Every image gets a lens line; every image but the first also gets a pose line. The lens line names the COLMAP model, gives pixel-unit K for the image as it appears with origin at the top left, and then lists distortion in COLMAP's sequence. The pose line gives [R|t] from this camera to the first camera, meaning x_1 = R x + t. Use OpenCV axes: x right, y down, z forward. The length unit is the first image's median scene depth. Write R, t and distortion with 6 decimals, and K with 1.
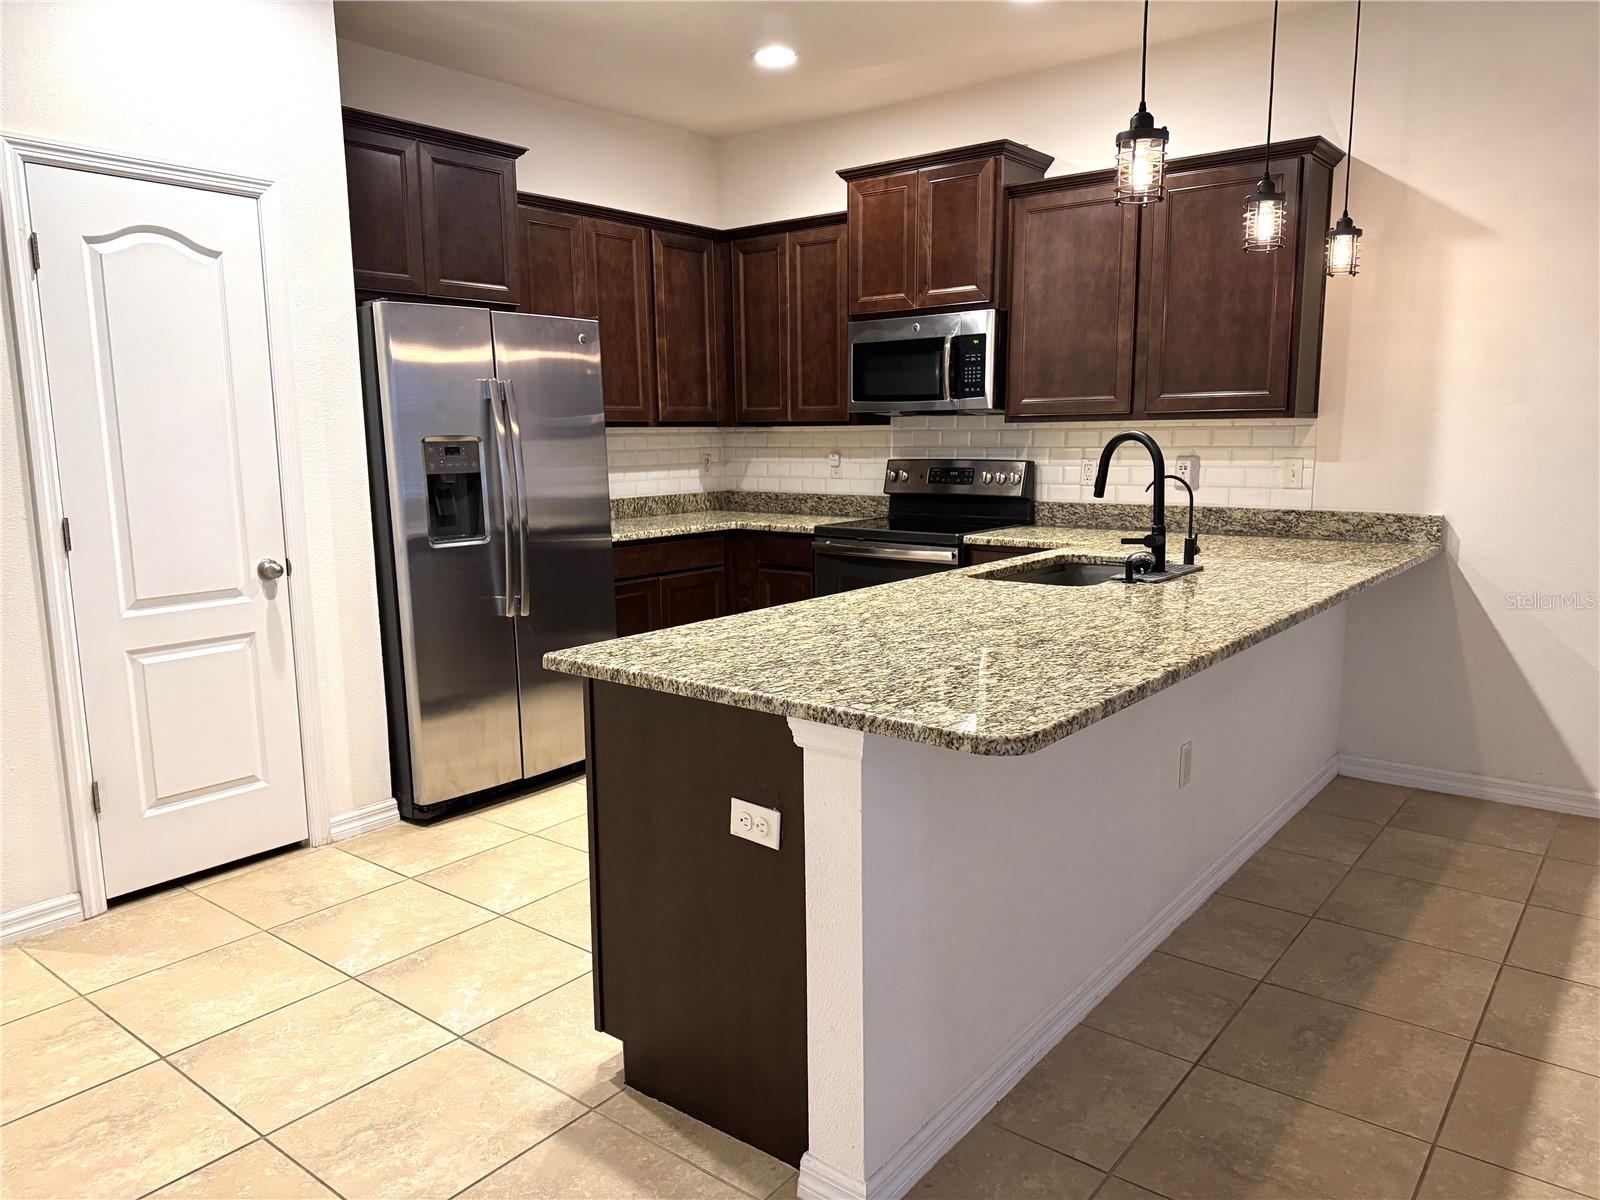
lens RADIAL K [[1118.6, 0, 794.1], [0, 1118.6, 600.8], [0, 0, 1]] dist [0.008633, -0.020571]
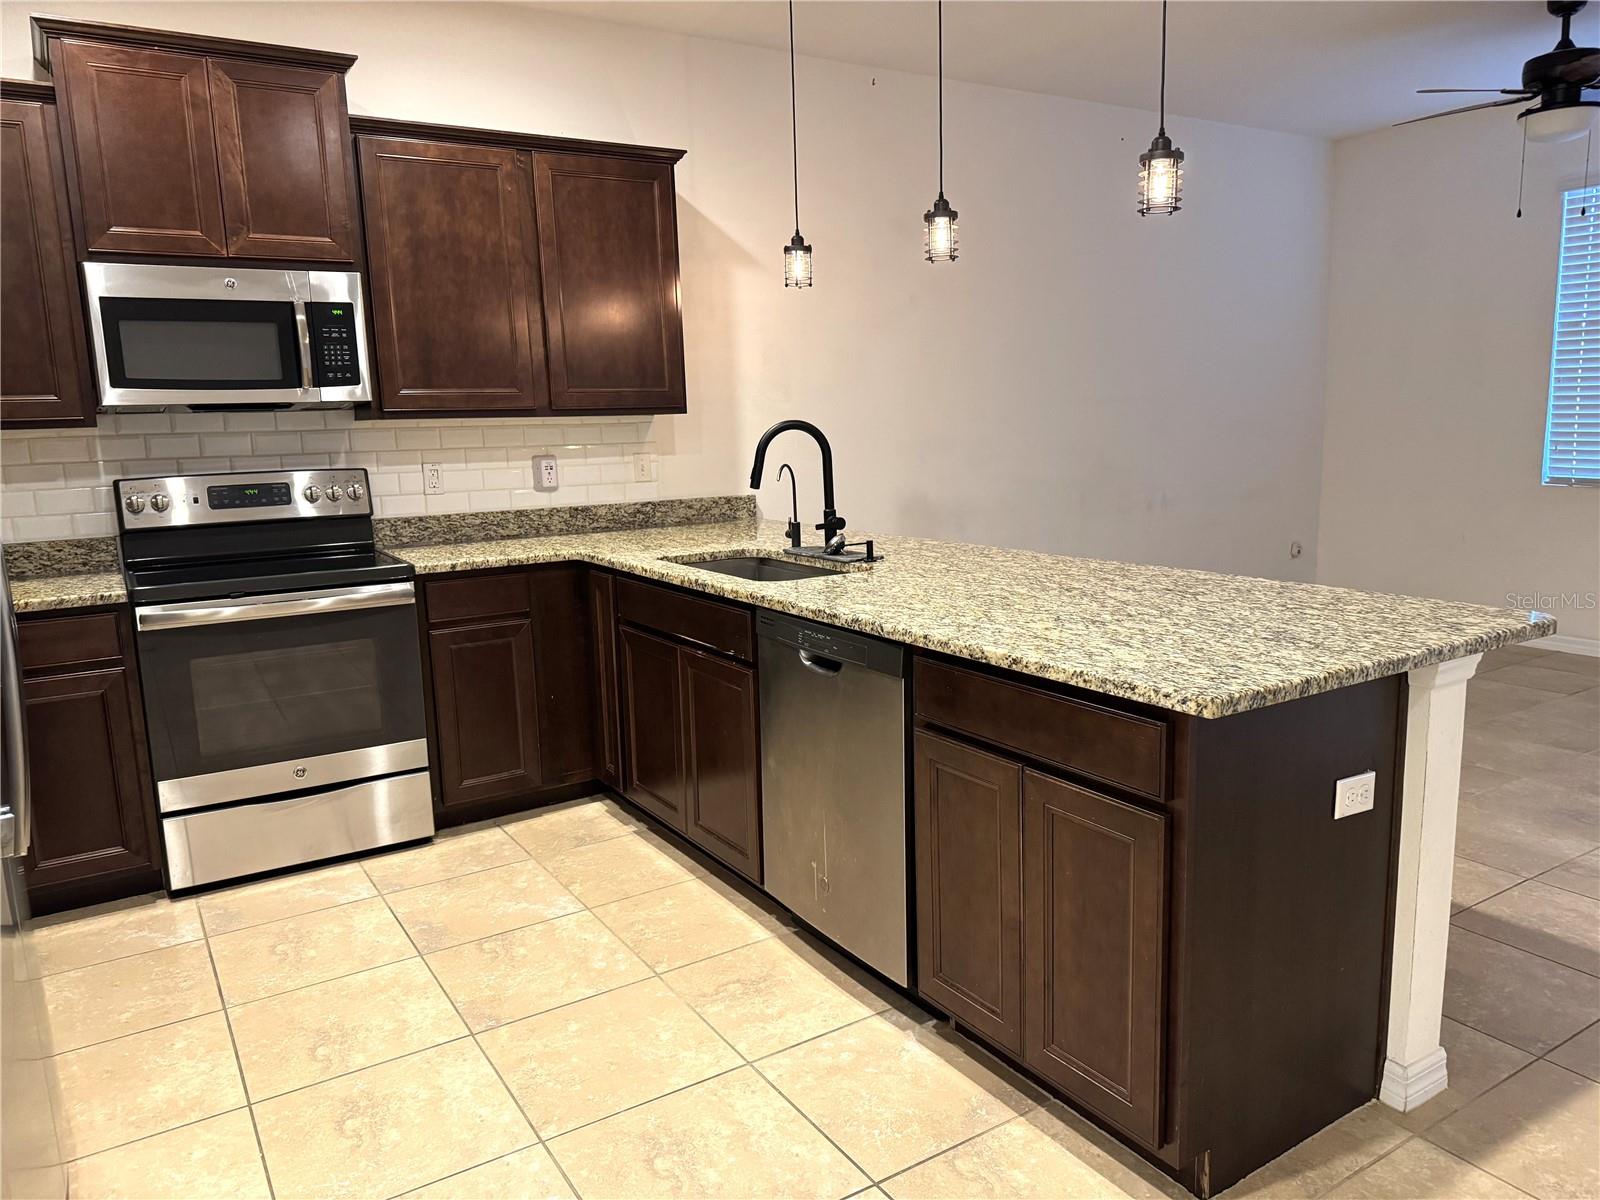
lens RADIAL K [[1118.6, 0, 797.0], [0, 1118.6, 606.8], [0, 0, 1]] dist [0.008633, -0.020571]
pose [[0.333571, -0.151151, 0.930529, -0.492212], [0.164843, 0.981208, 0.100291, -0.064414], [-0.928201, 0.119937, 0.352219, 0.493831]]
